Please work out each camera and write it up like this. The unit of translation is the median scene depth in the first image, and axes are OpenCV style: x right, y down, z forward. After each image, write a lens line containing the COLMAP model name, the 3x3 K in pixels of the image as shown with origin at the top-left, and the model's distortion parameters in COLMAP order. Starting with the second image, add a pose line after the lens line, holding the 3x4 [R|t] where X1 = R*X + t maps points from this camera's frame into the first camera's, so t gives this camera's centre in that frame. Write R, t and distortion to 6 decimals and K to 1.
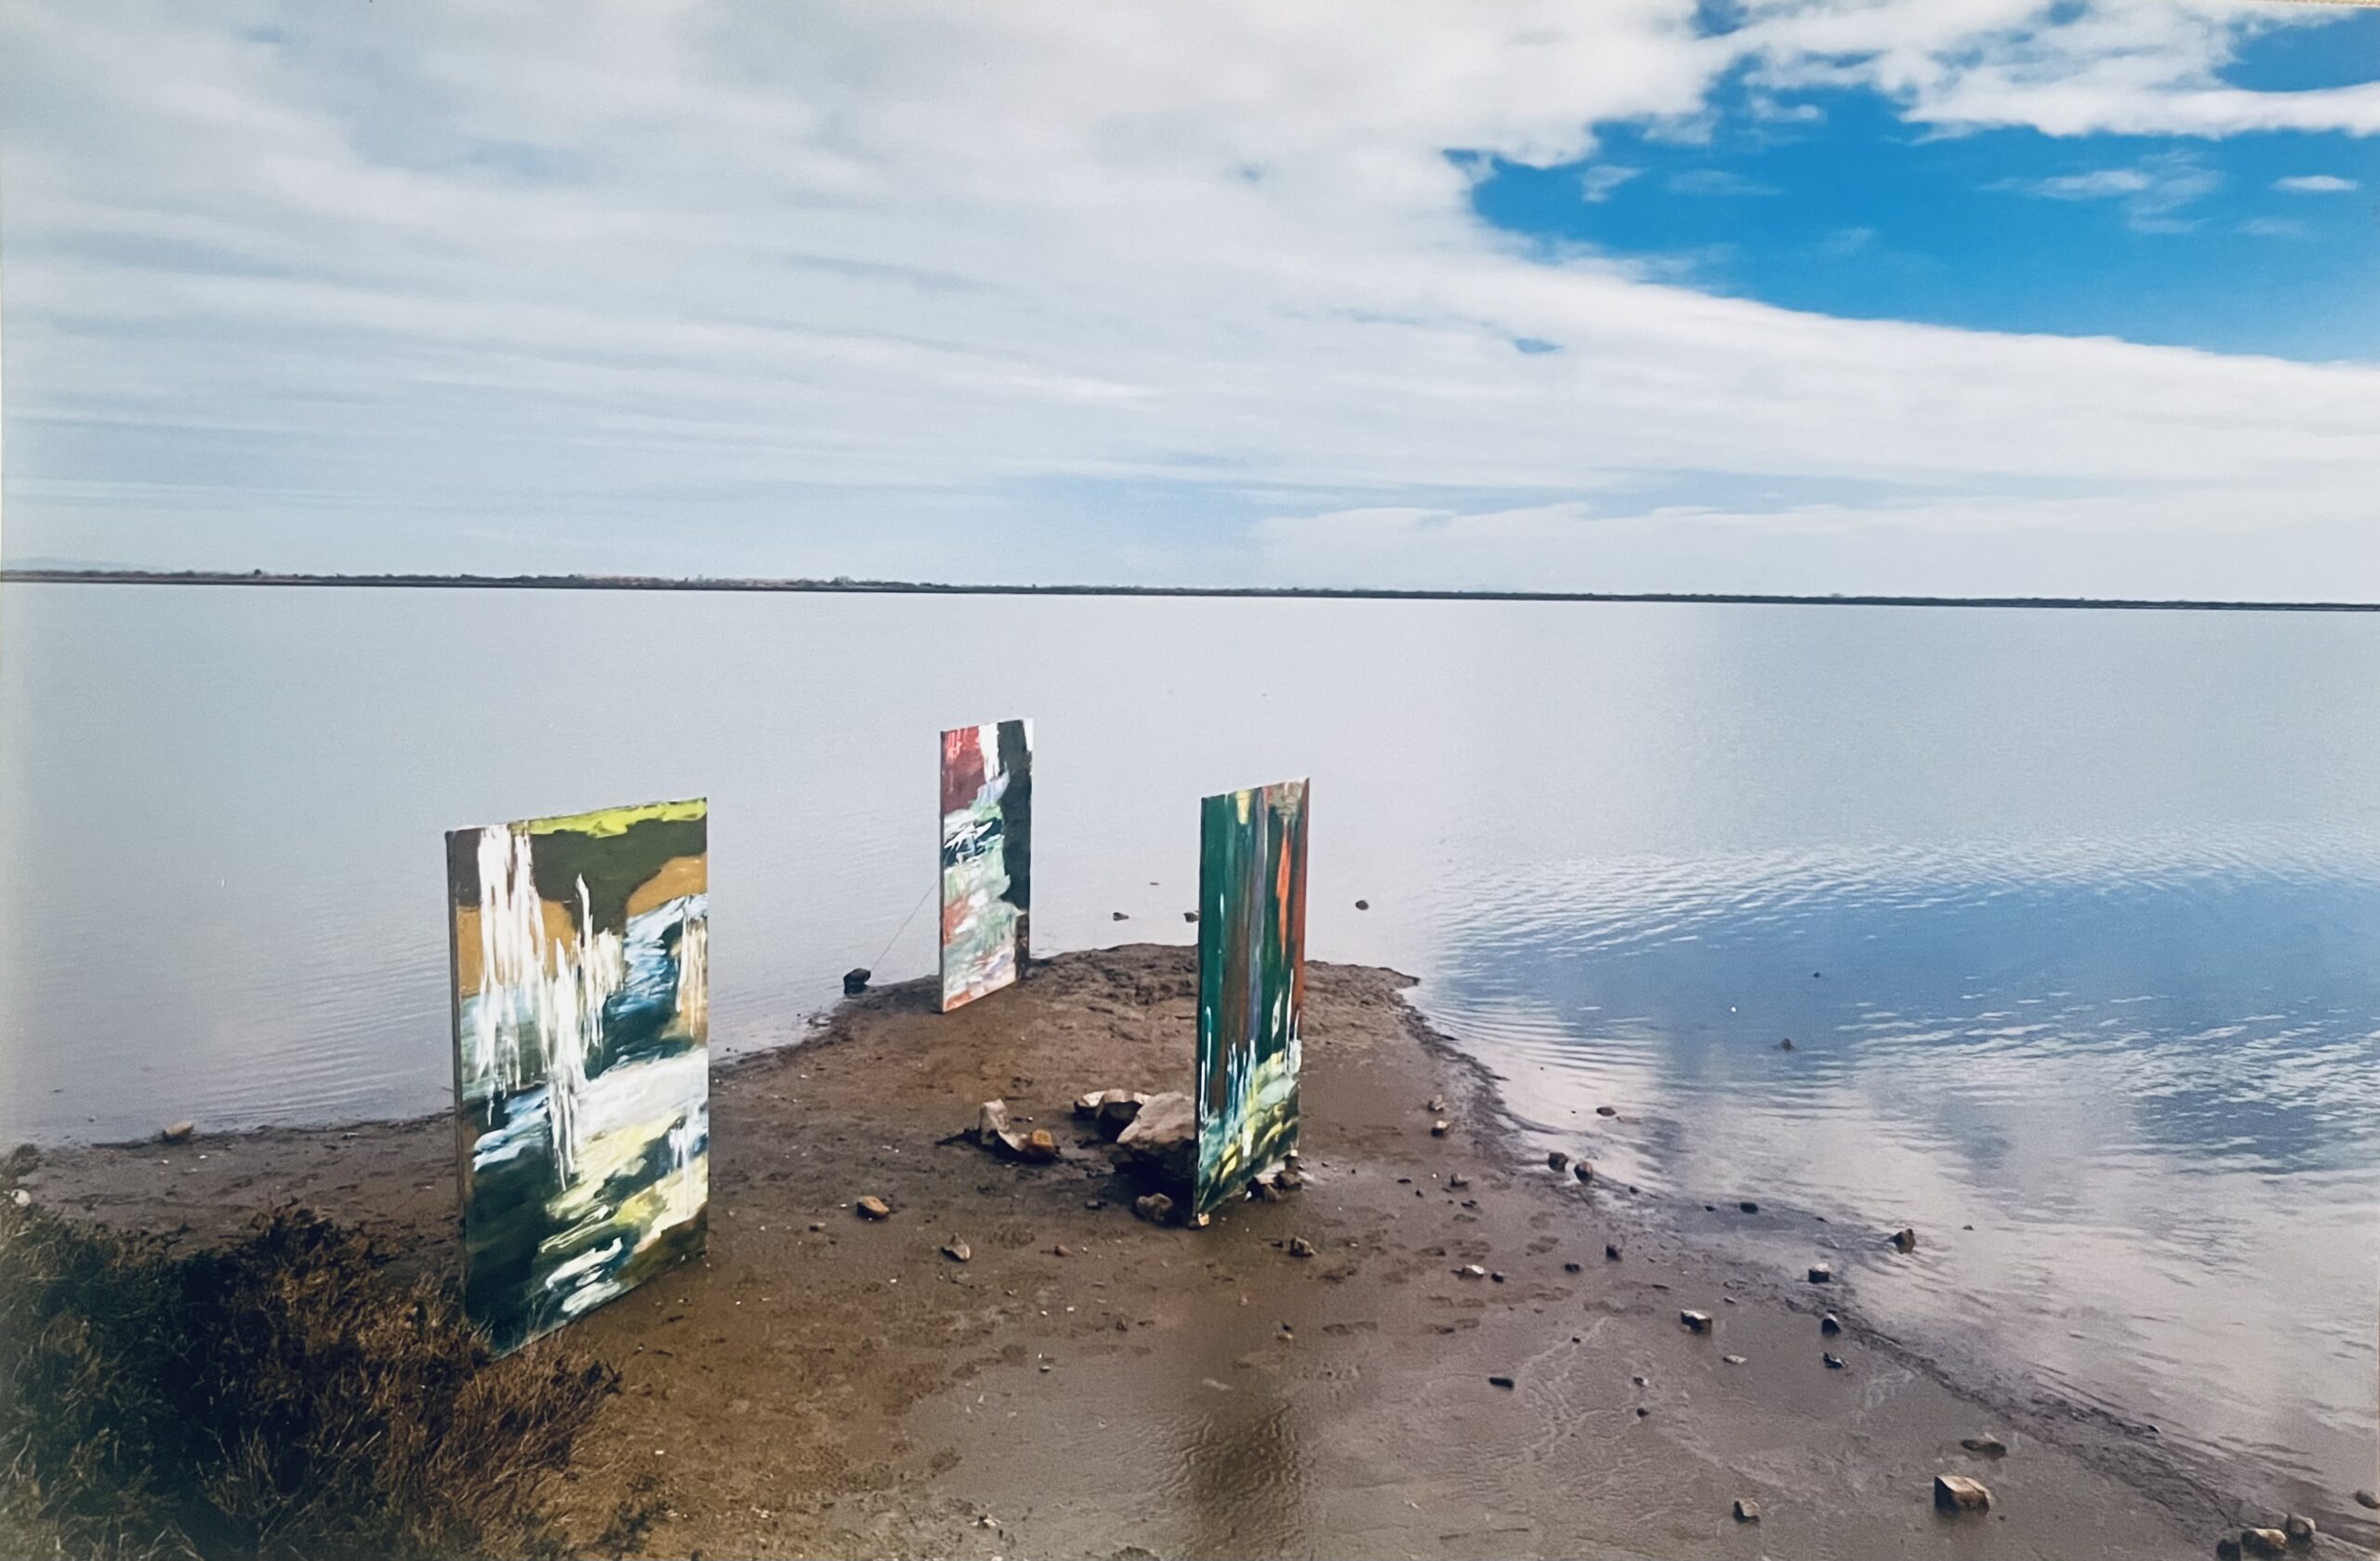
lens RADIAL K [[1807.0, 0, 1225.7], [0, 1807.0, 792.8], [0, 0, 1]] dist [0.030115, -0.024411]
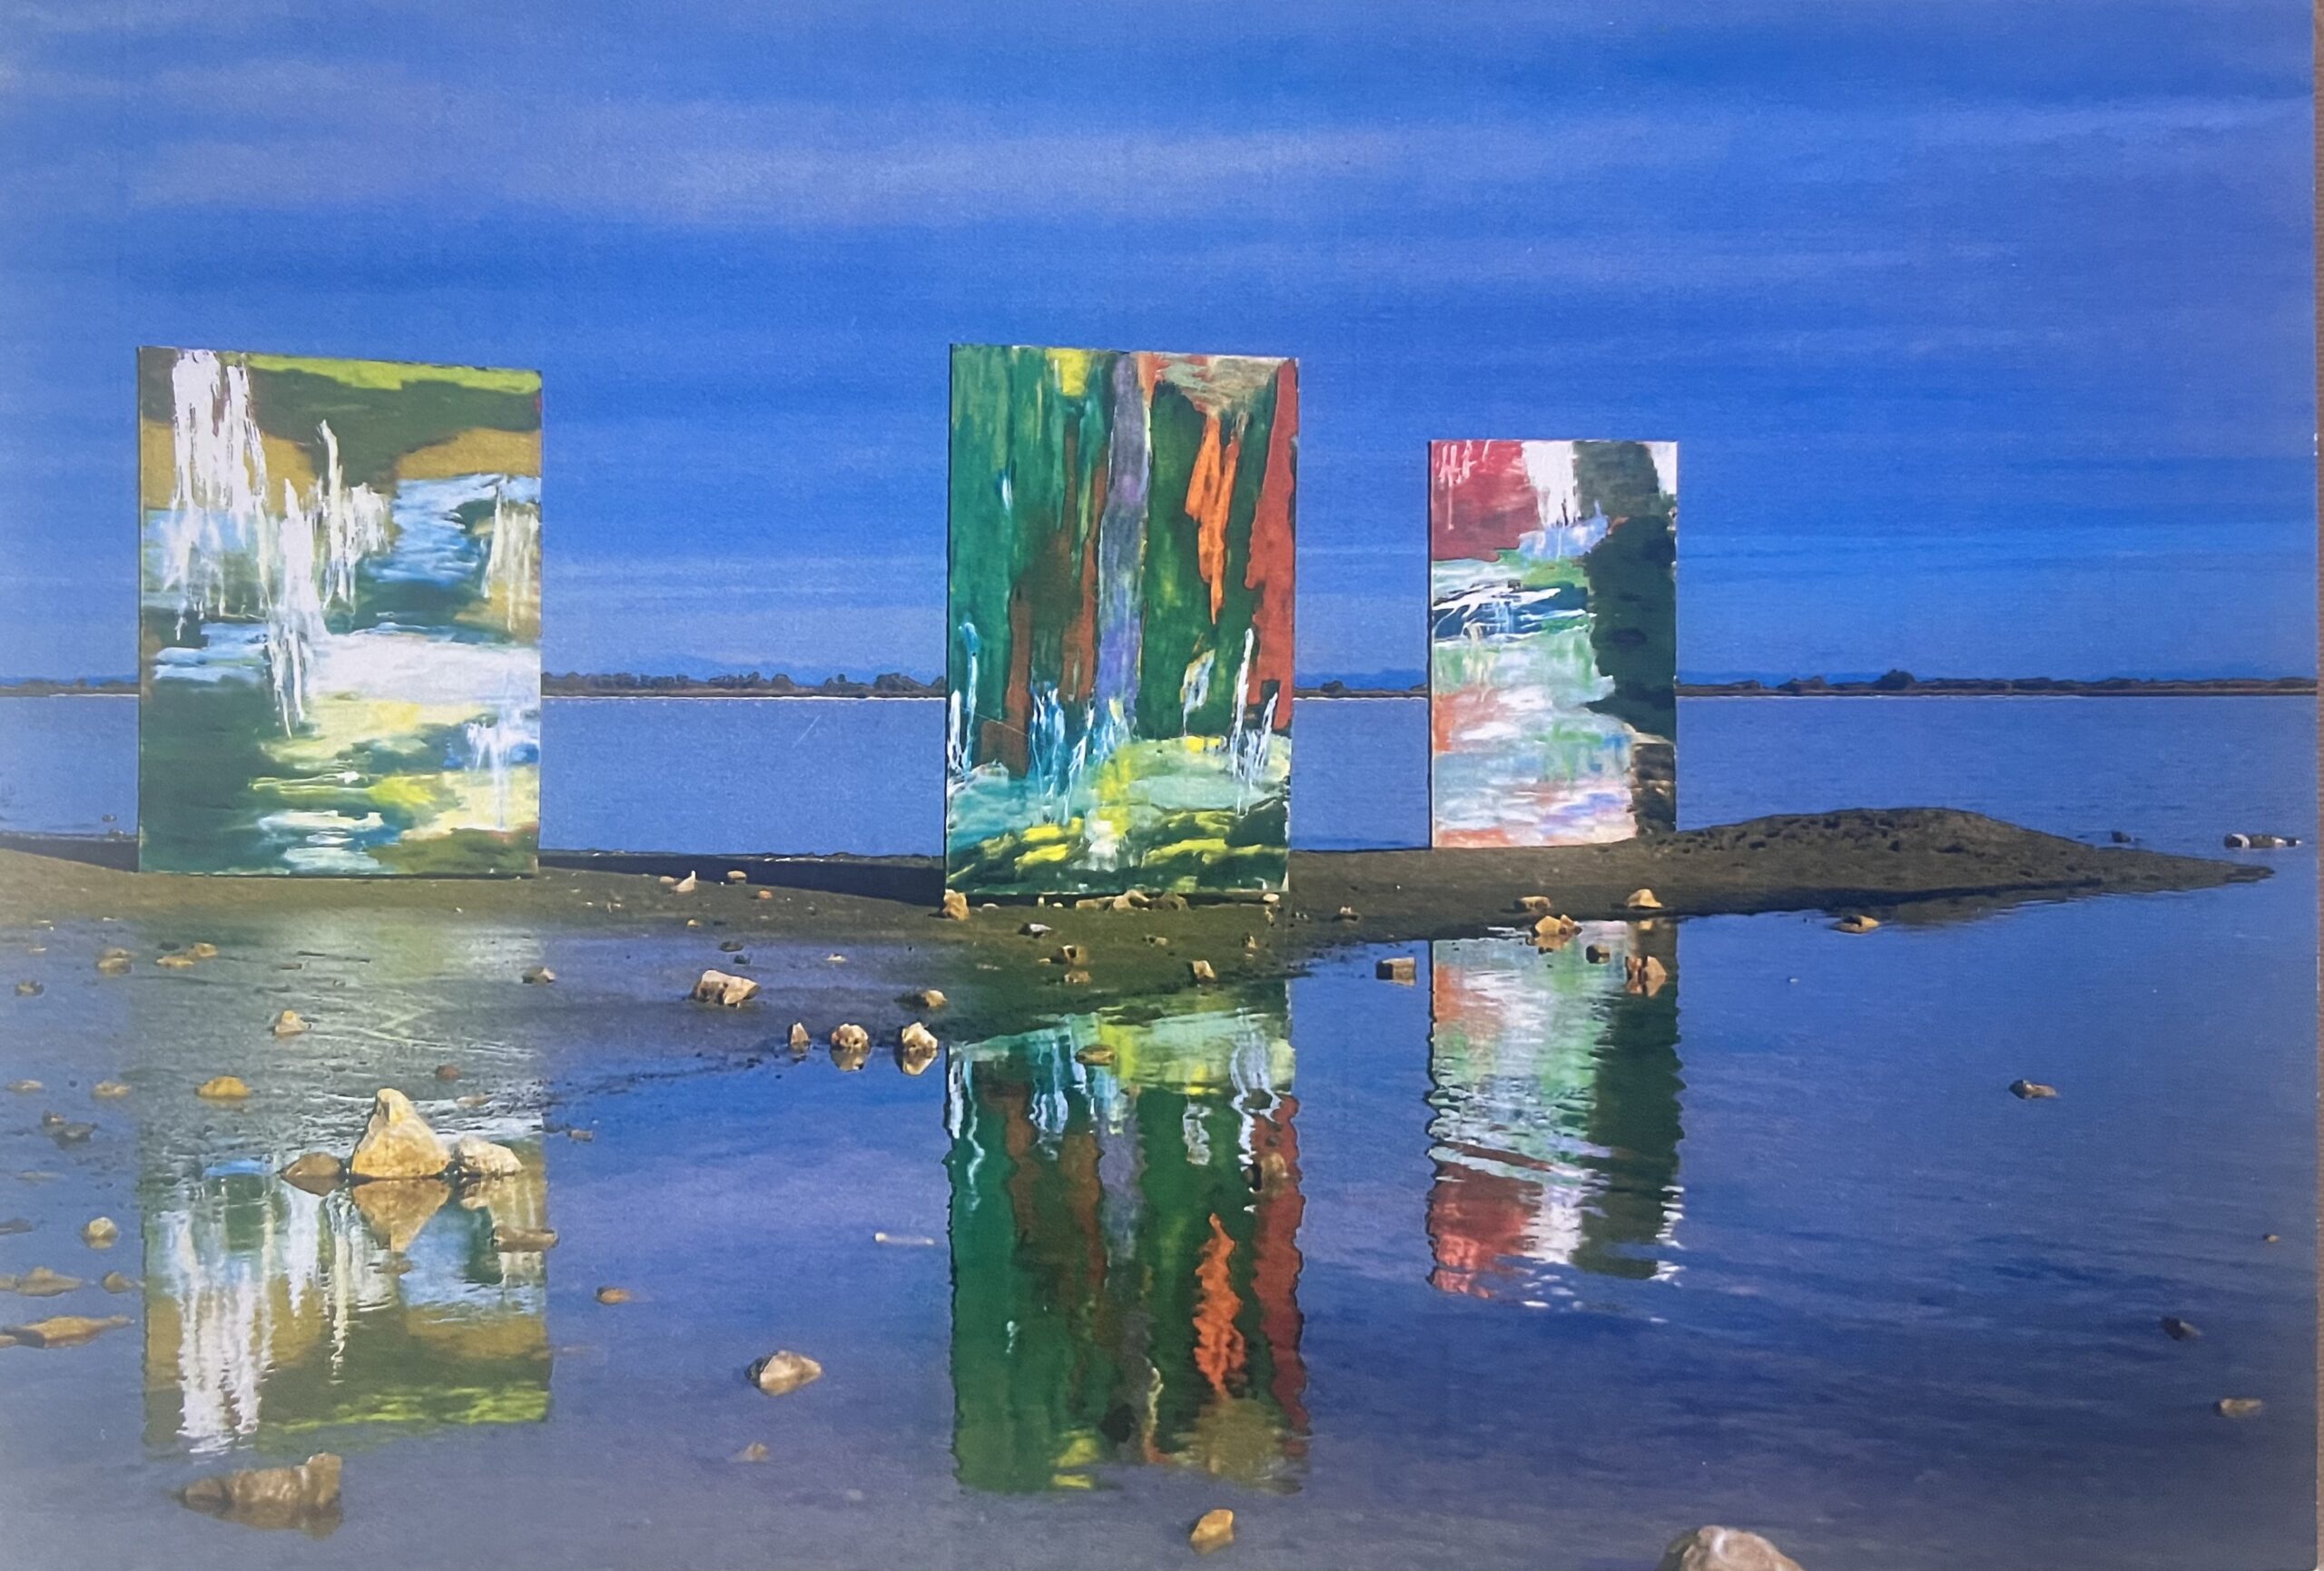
lens RADIAL K [[3185.9, 0, 1143.8], [0, 3185.9, 787.9], [0, 0, 1]] dist [0.119416, 0.000000]
pose [[0.646555, 0.013703, -0.762745, 1.210135], [-0.072904, 0.996372, -0.043899, 0.274083], [0.759376, 0.083990, 0.645208, 0.209505]]
